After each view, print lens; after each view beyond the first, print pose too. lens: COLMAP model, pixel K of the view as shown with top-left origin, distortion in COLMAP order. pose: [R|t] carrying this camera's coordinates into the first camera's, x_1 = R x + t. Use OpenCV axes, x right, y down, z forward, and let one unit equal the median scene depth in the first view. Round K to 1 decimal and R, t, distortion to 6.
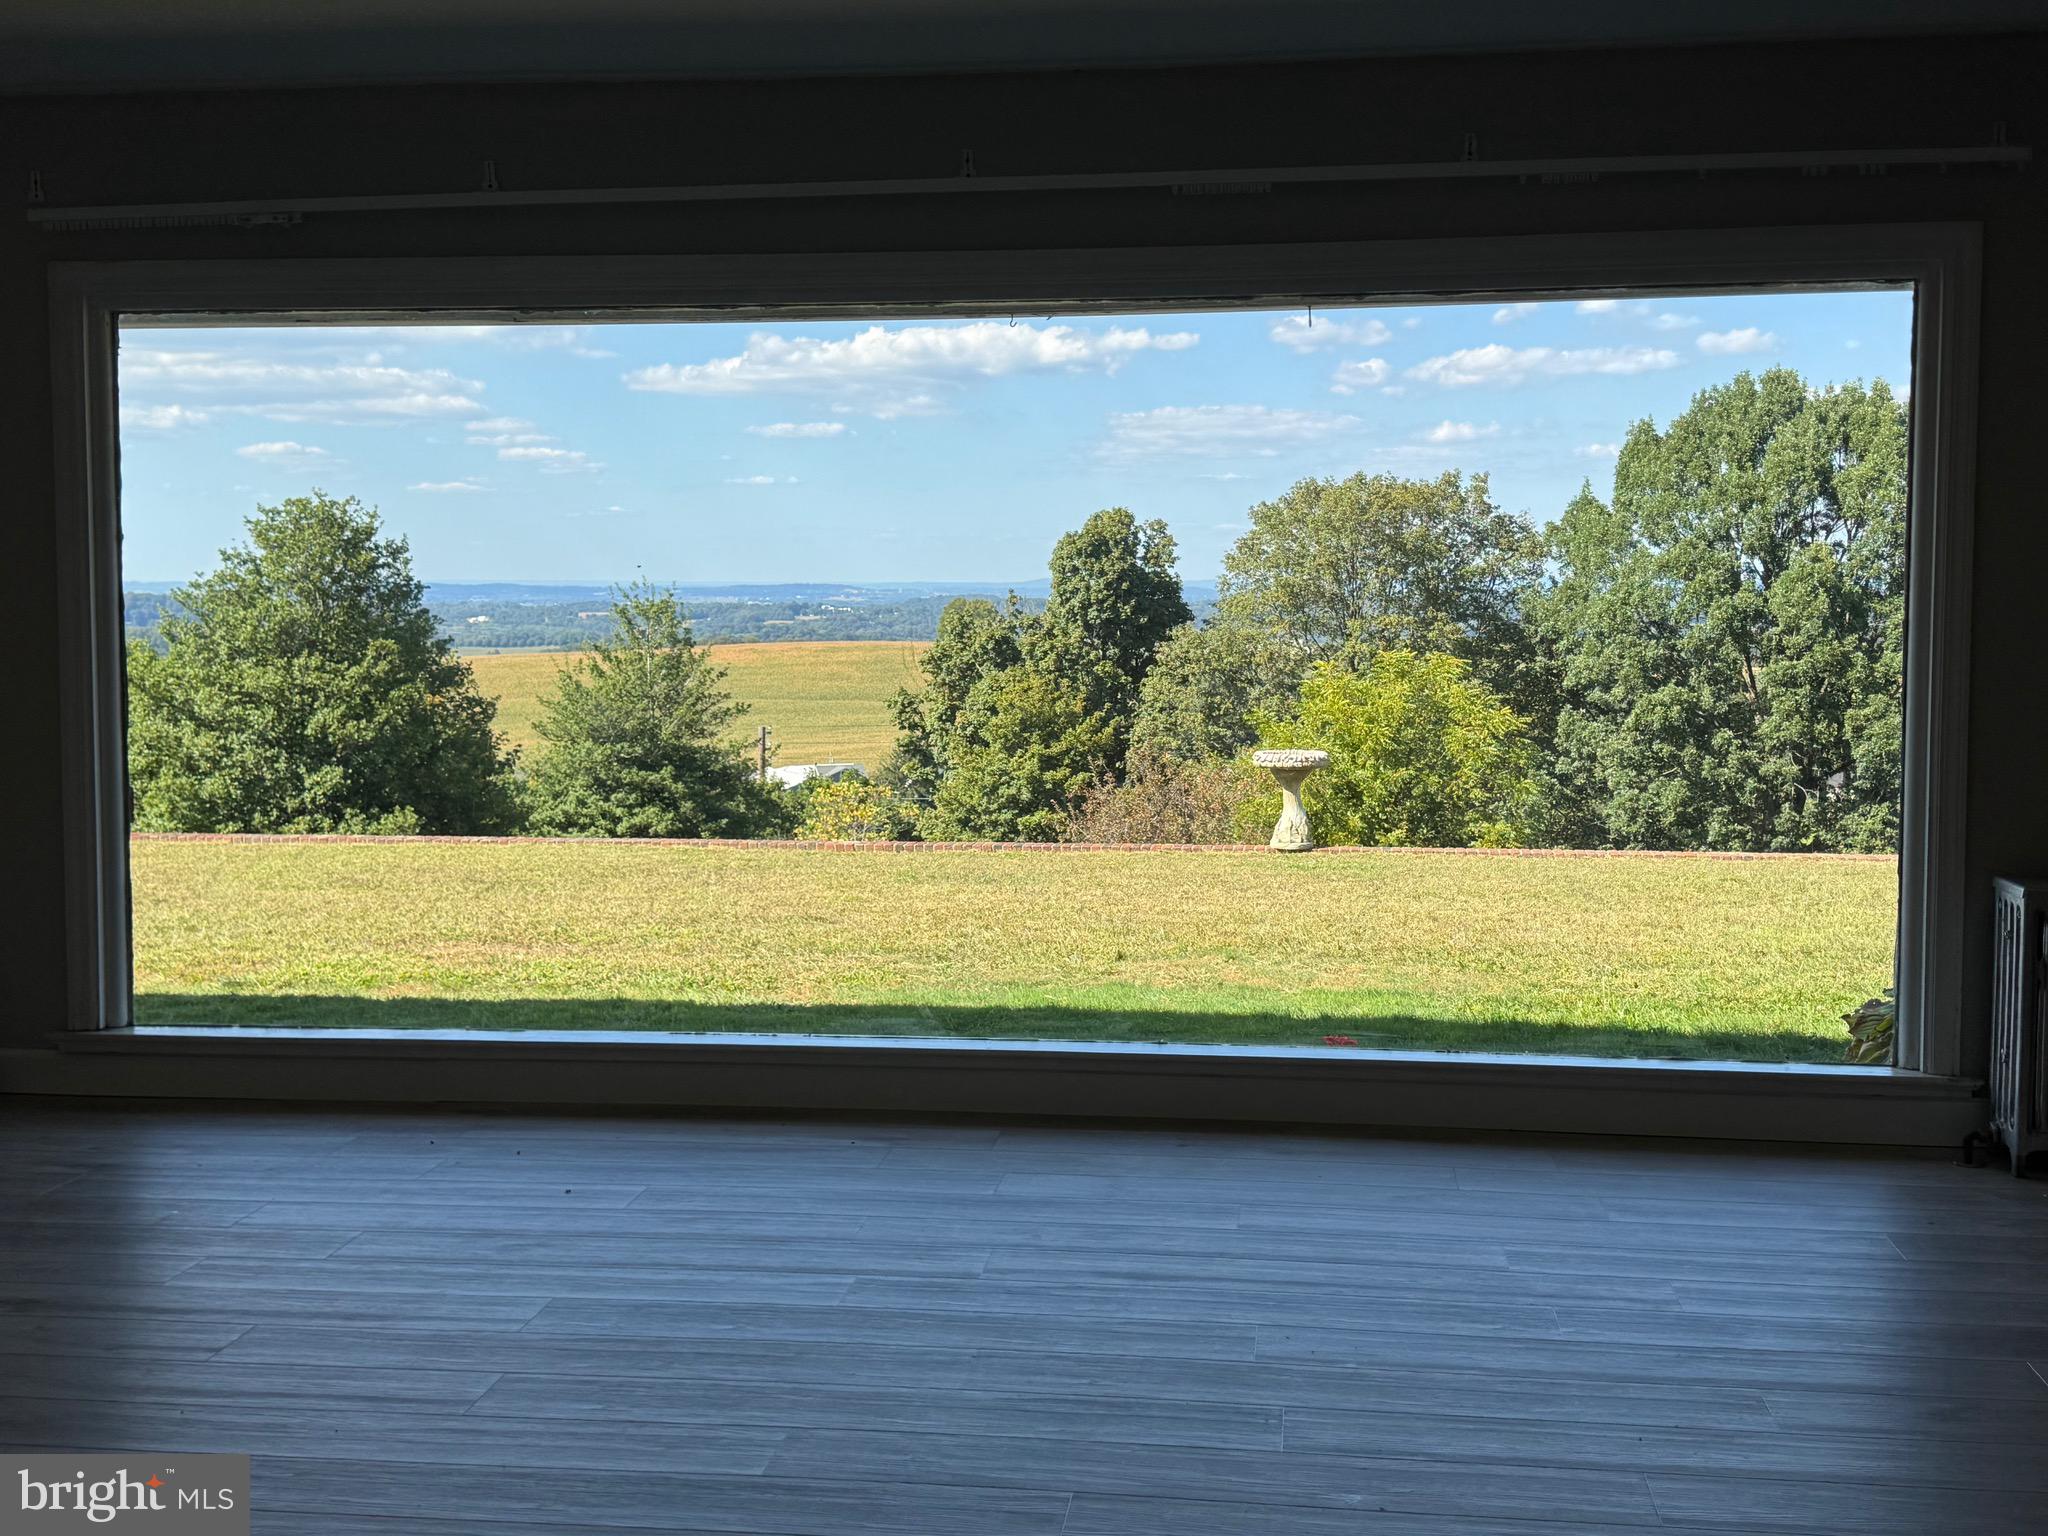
lens RADIAL K [[2252.3, 0, 1045.0], [0, 2252.3, 761.9], [0, 0, 1]] dist [0.081996, 0.000000]
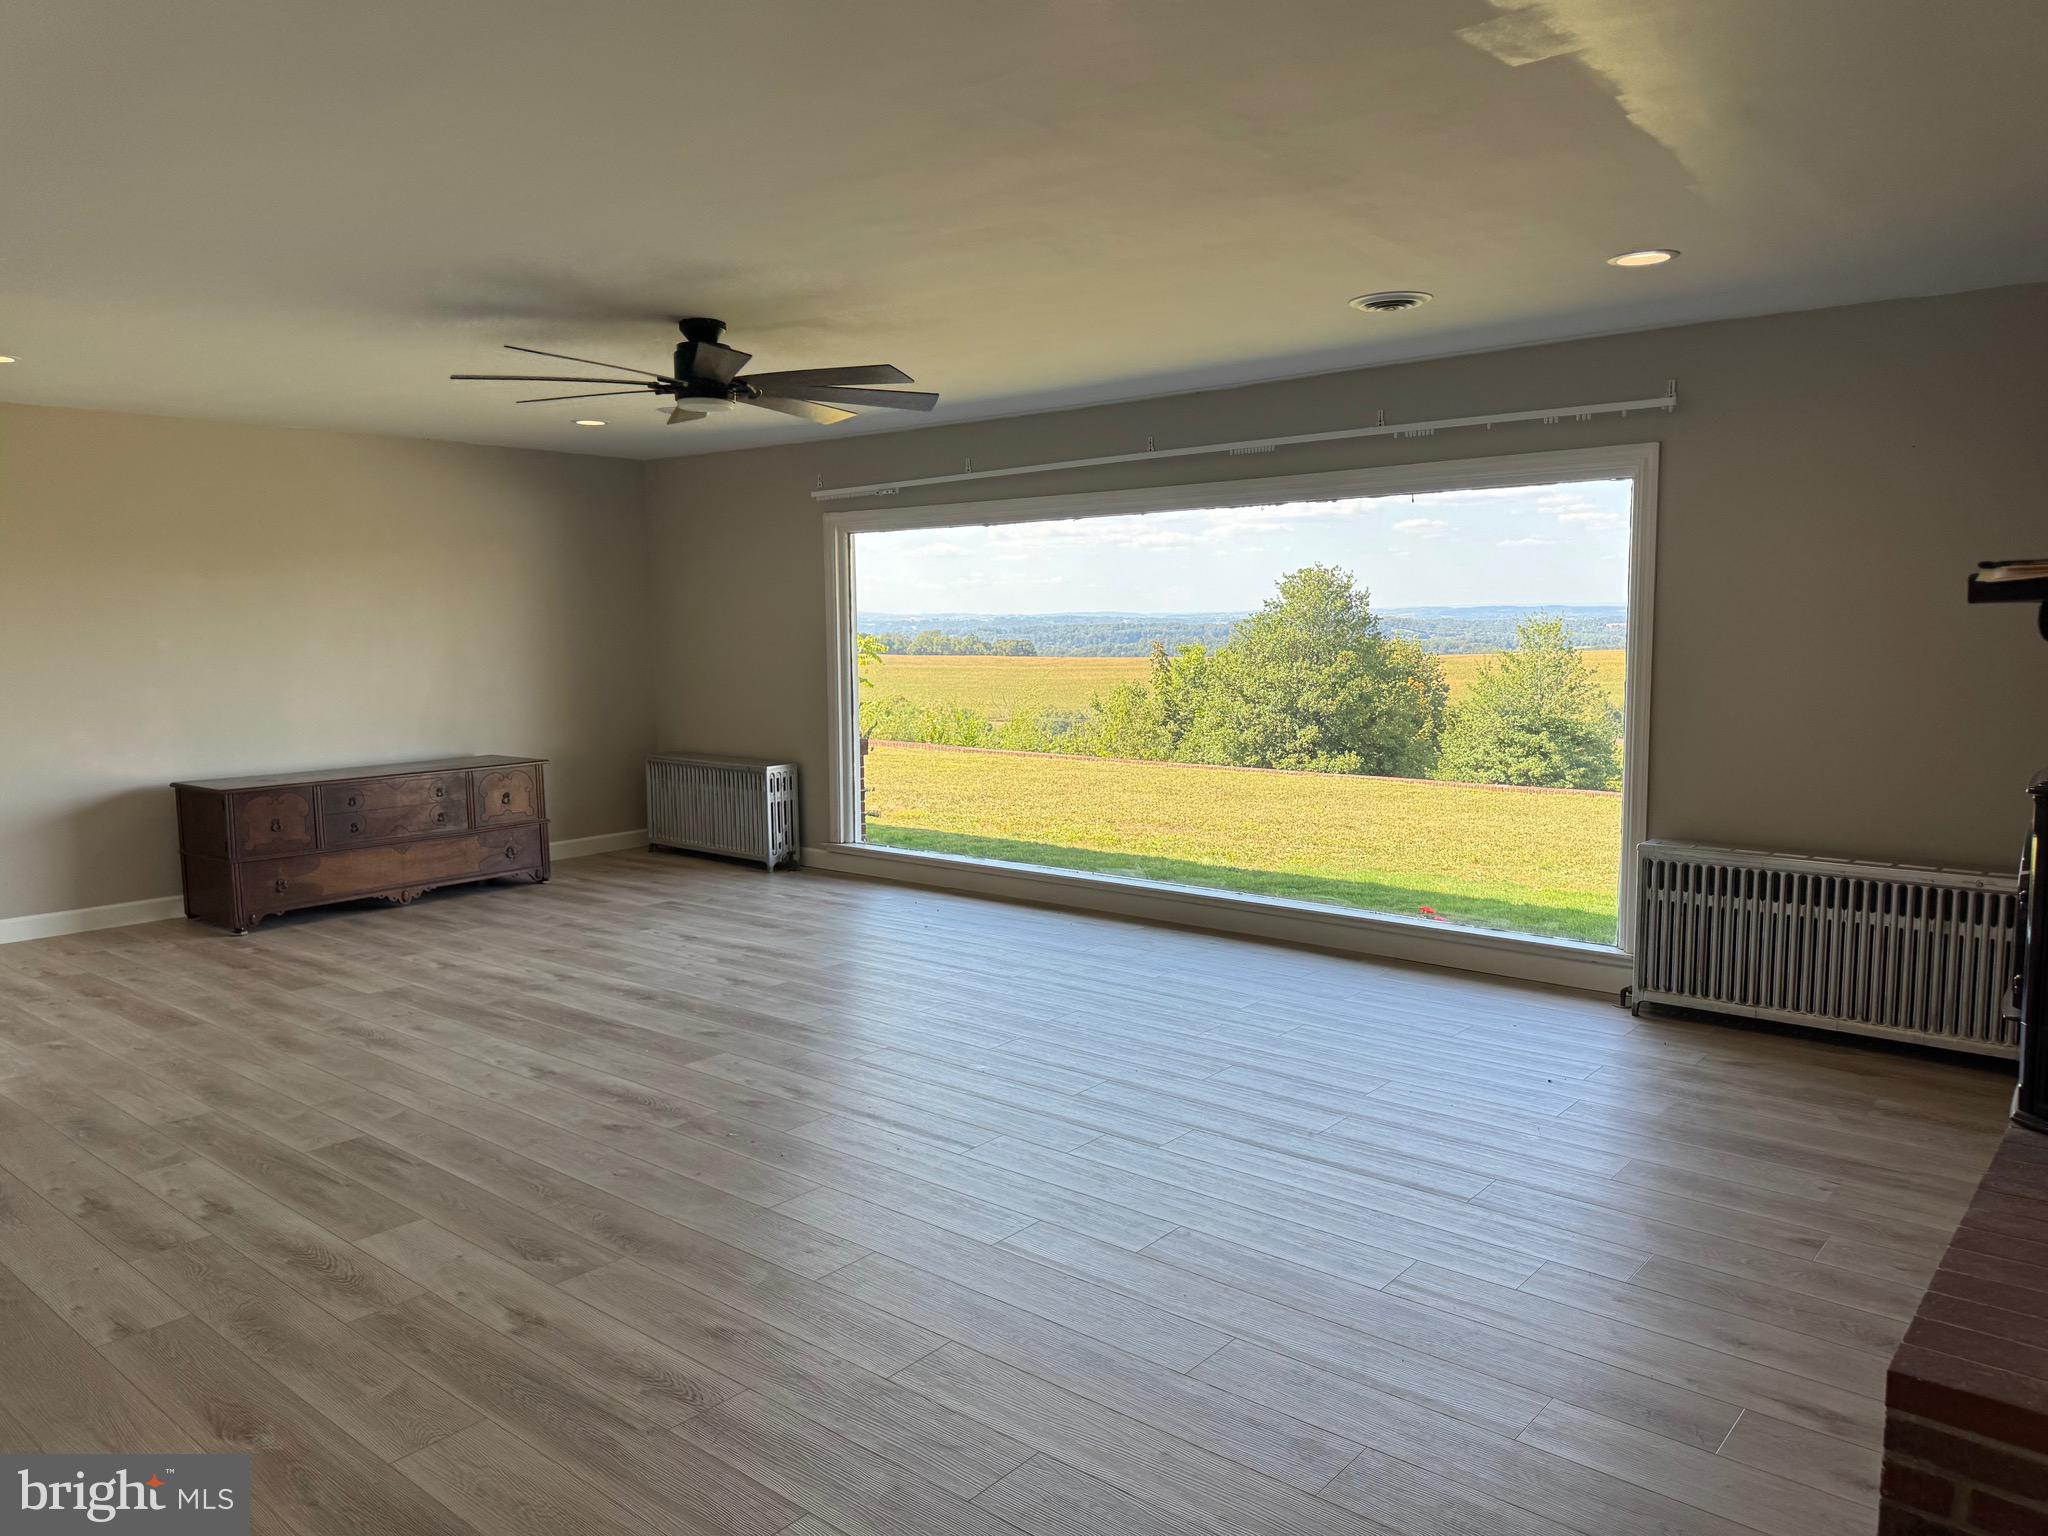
lens RADIAL K [[1444.9, 0, 1019.5], [0, 1444.9, 730.1], [0, 0, 1]] dist [0.078157, -0.100398]
pose [[0.829996, 0.033370, -0.556771, 0.109235], [-0.029706, 0.999437, 0.015617, -0.005238], [0.556978, 0.003577, 0.830519, -0.024187]]
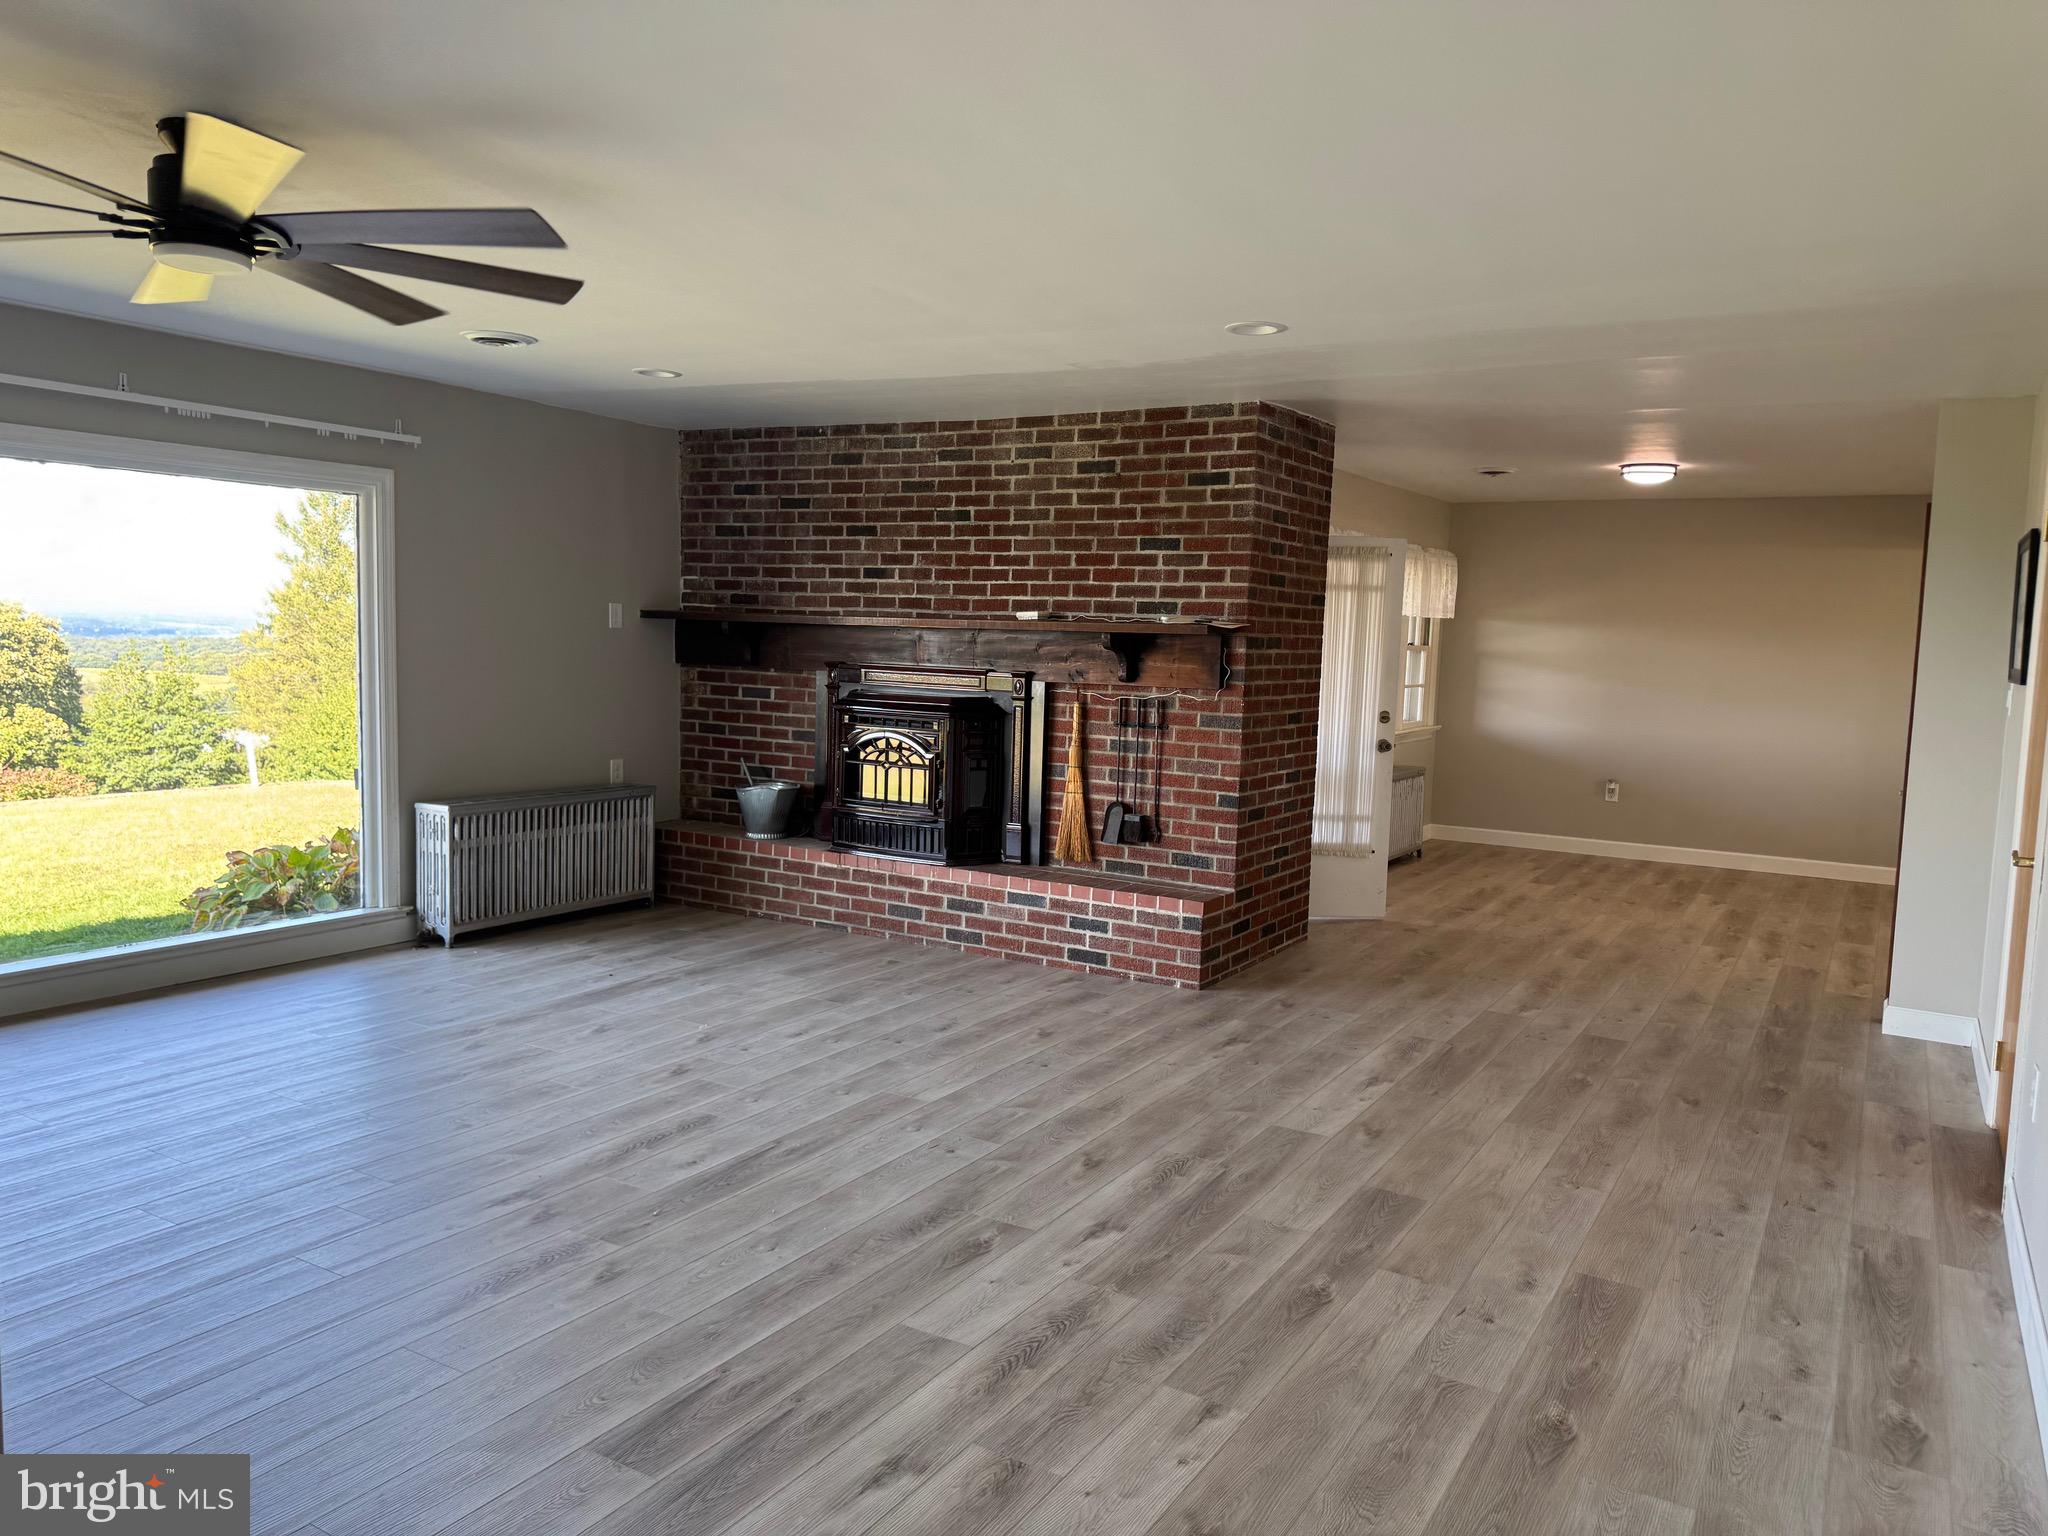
lens RADIAL K [[1444.9, 0, 1021.8], [0, 1444.9, 763.9], [0, 0, 1]] dist [0.078157, -0.100398]
pose [[0.417151, -0.073478, 0.905862, -0.091258], [0.041548, 0.997226, 0.061756, -0.007030], [-0.907887, 0.011875, 0.419046, -0.001570]]
